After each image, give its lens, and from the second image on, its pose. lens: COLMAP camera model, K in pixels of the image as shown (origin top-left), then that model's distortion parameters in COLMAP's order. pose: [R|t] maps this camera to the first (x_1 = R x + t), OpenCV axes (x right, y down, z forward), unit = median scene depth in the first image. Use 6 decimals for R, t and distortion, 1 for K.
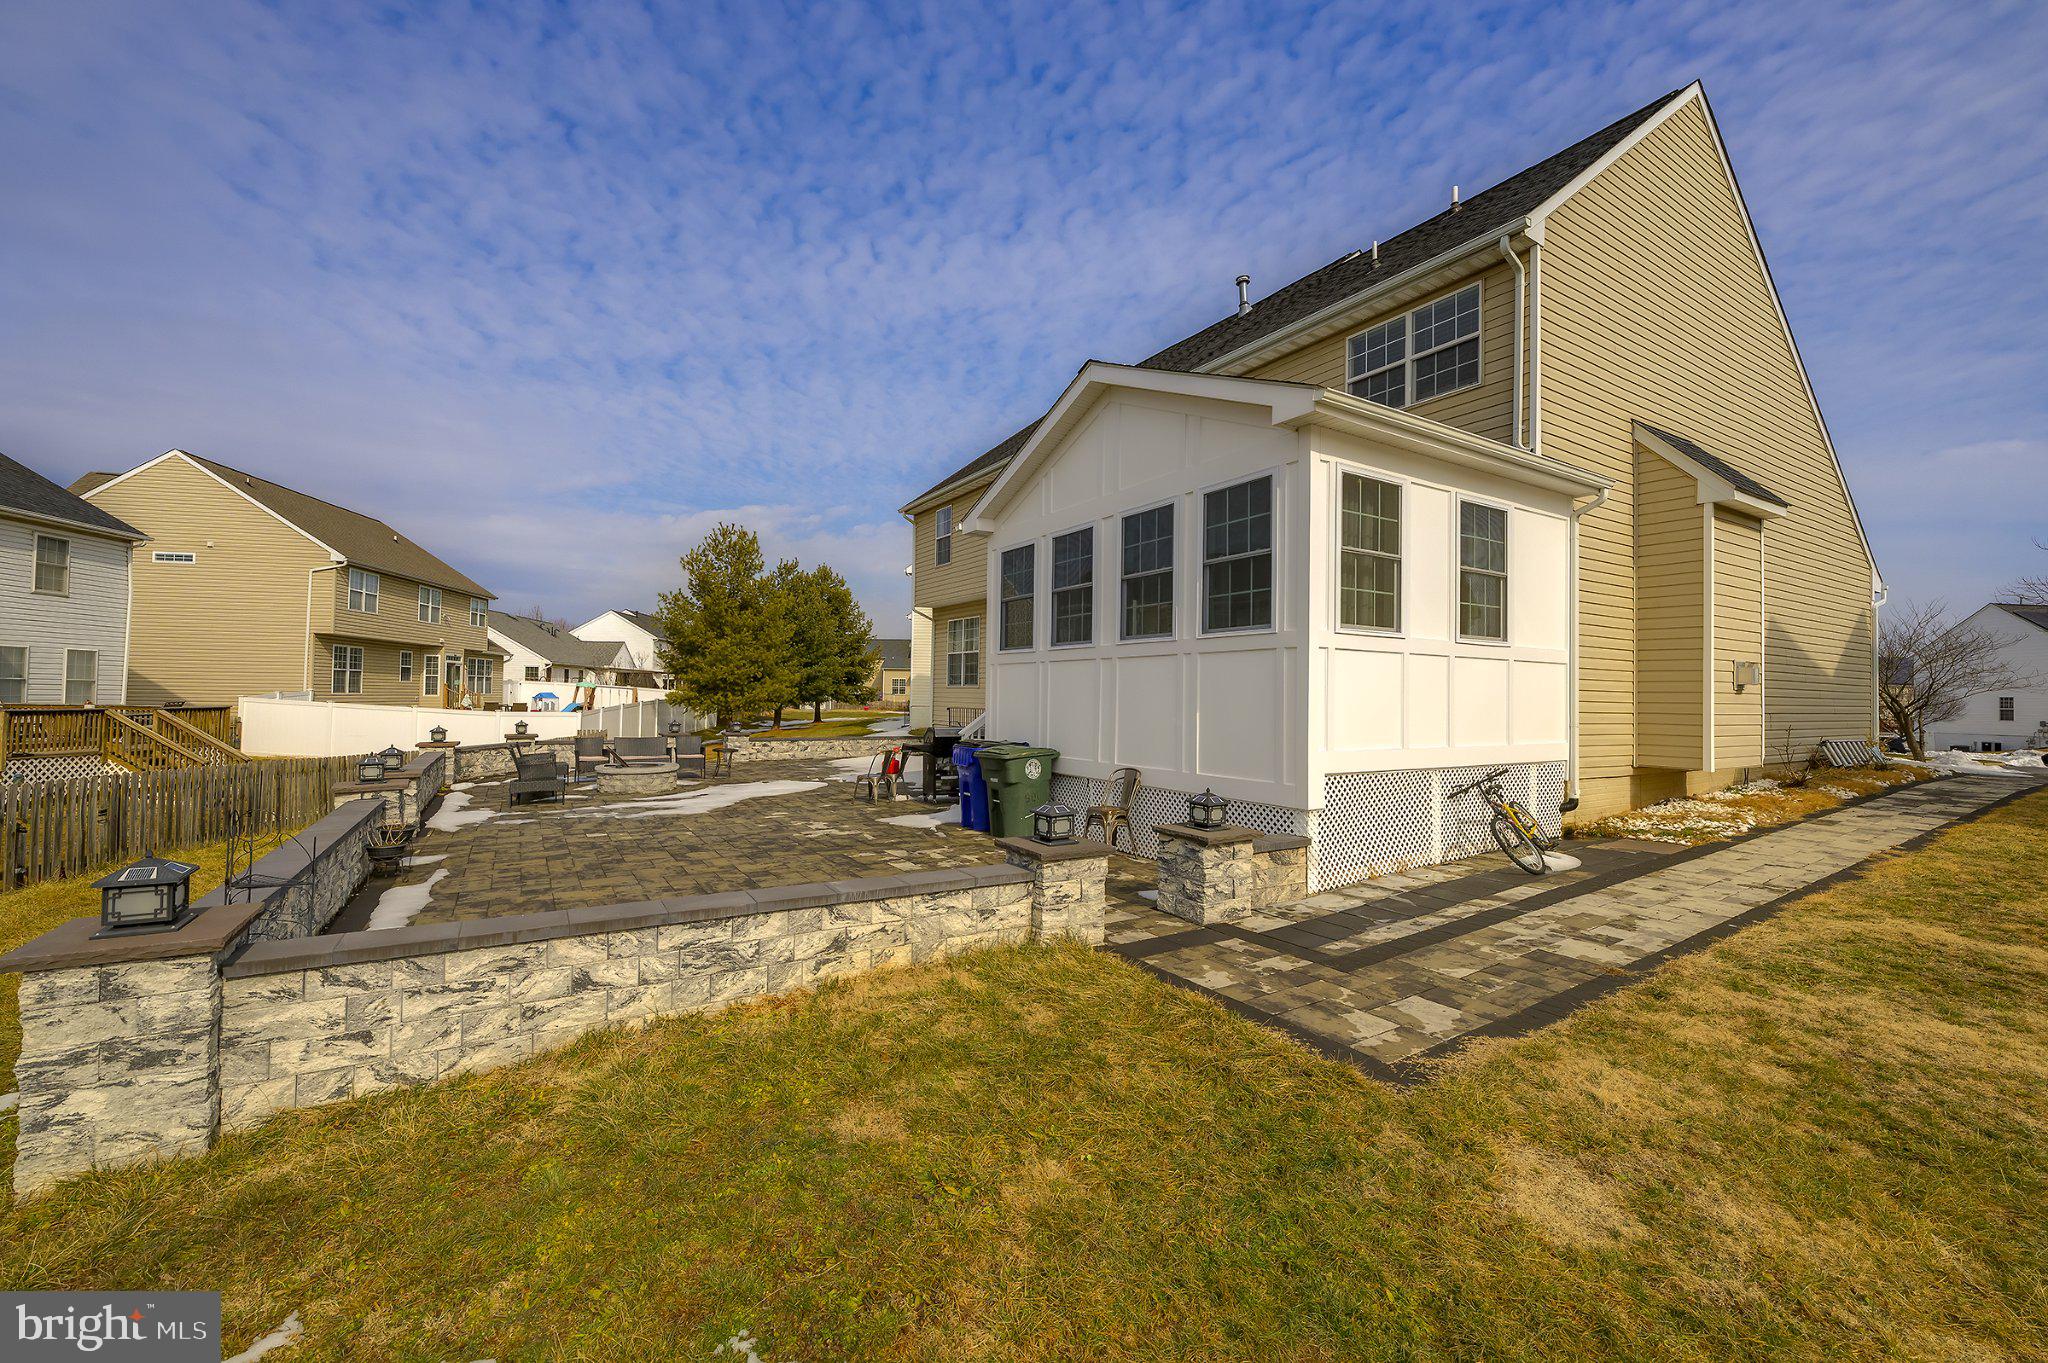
lens RADIAL K [[814.1, 0, 1023.9], [0, 814.1, 681.4], [0, 0, 1]] dist [-0.001695, -0.000175]
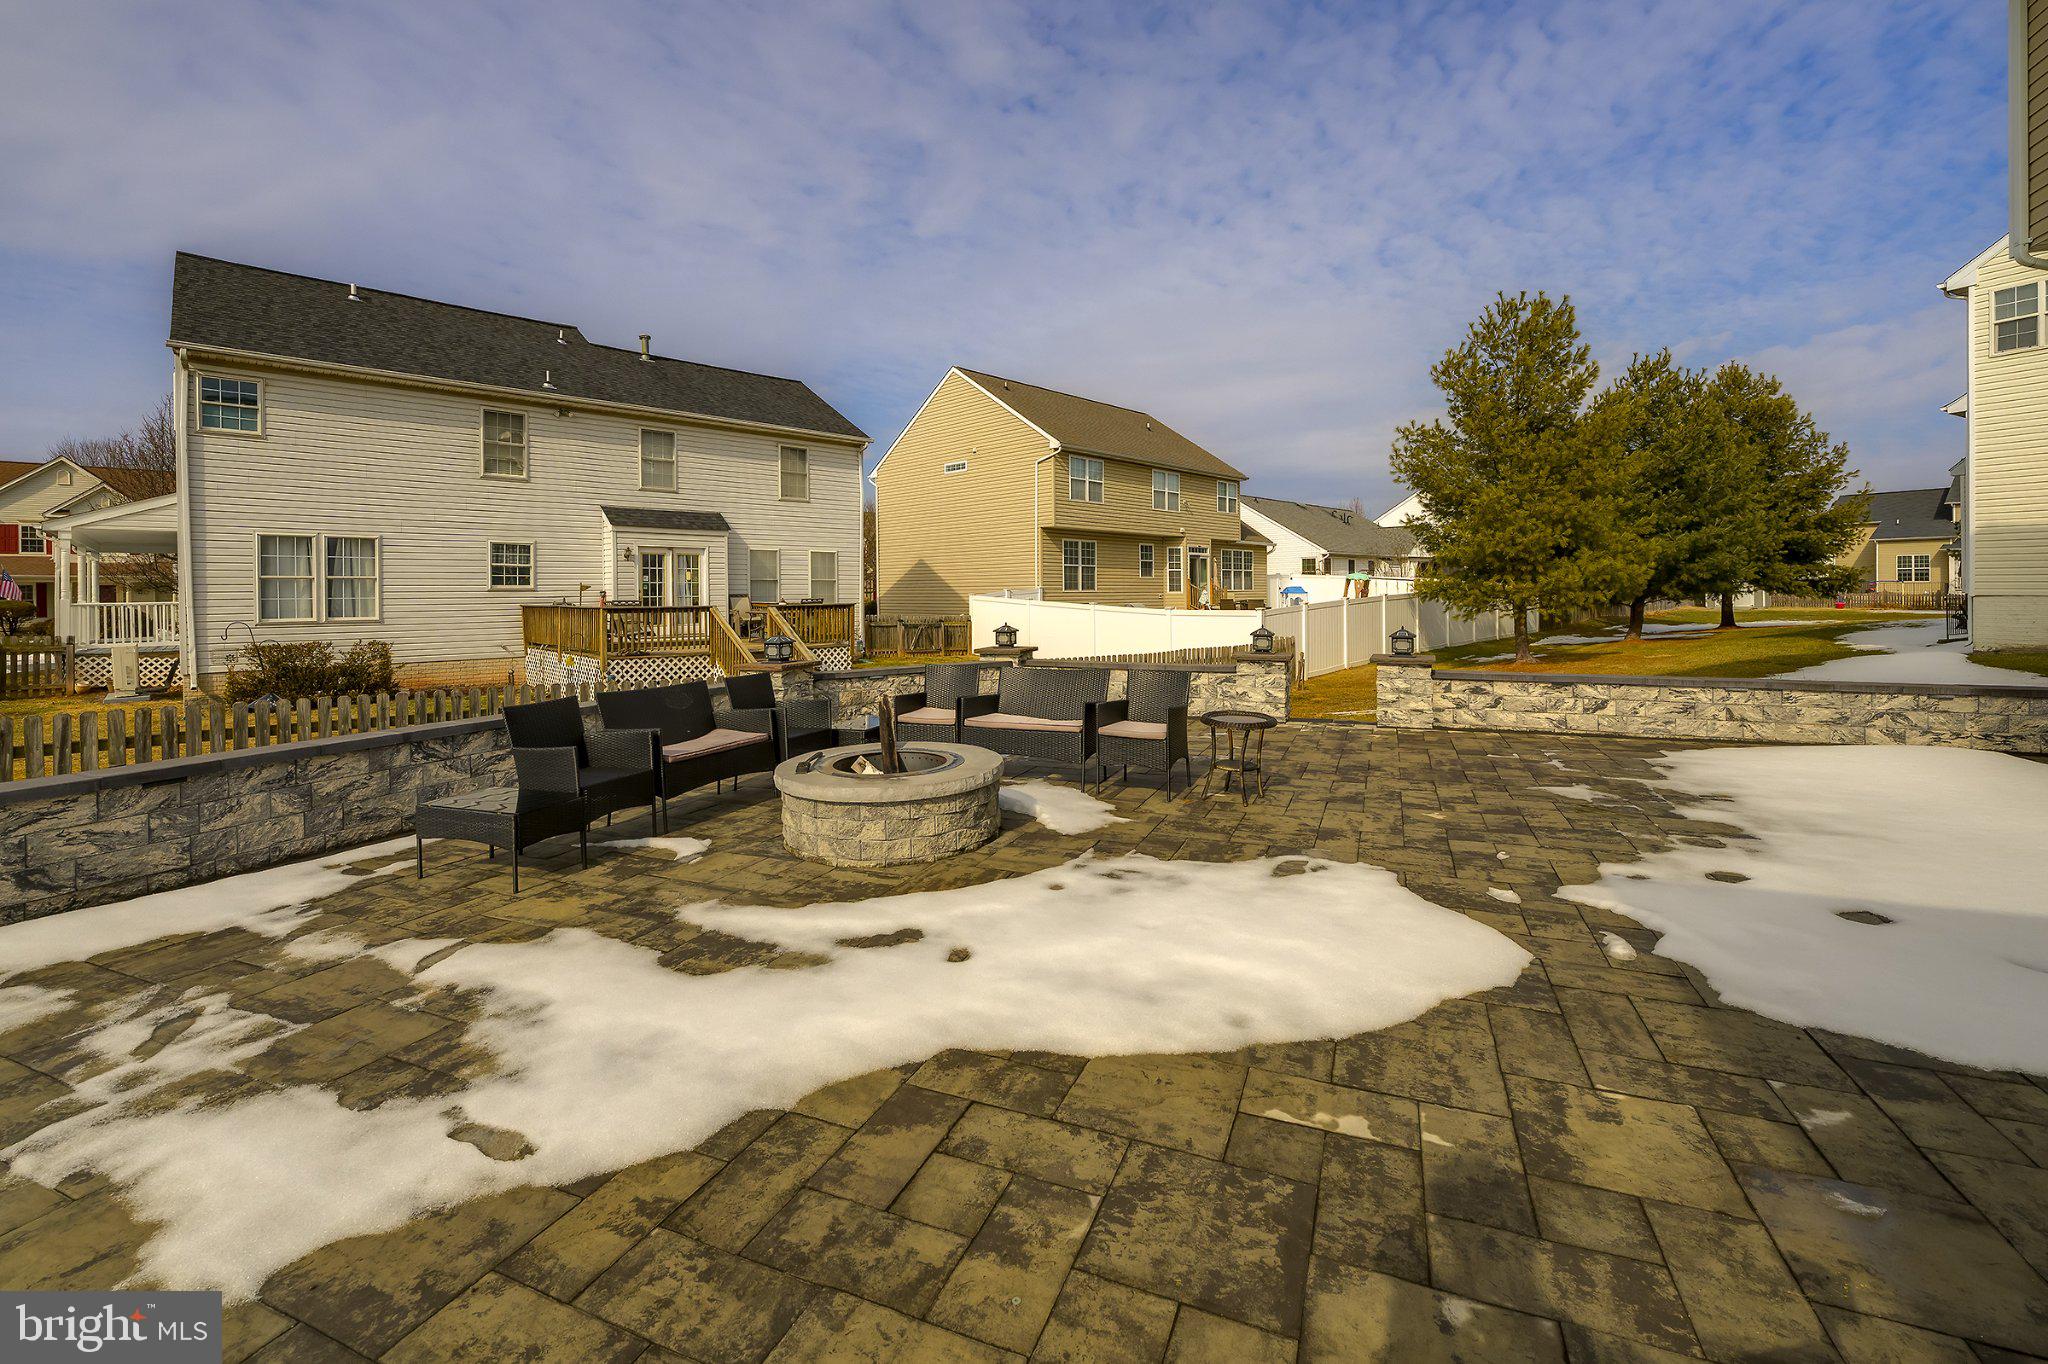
lens RADIAL K [[839.6, 0, 1036.9], [0, 839.6, 596.2], [0, 0, 1]] dist [0.001482, 0.000172]
pose [[0.577313, -0.014836, -0.816388, -0.061274], [0.030553, 0.999527, 0.003442, 0.013827], [0.815951, -0.026930, 0.577493, 0.341095]]
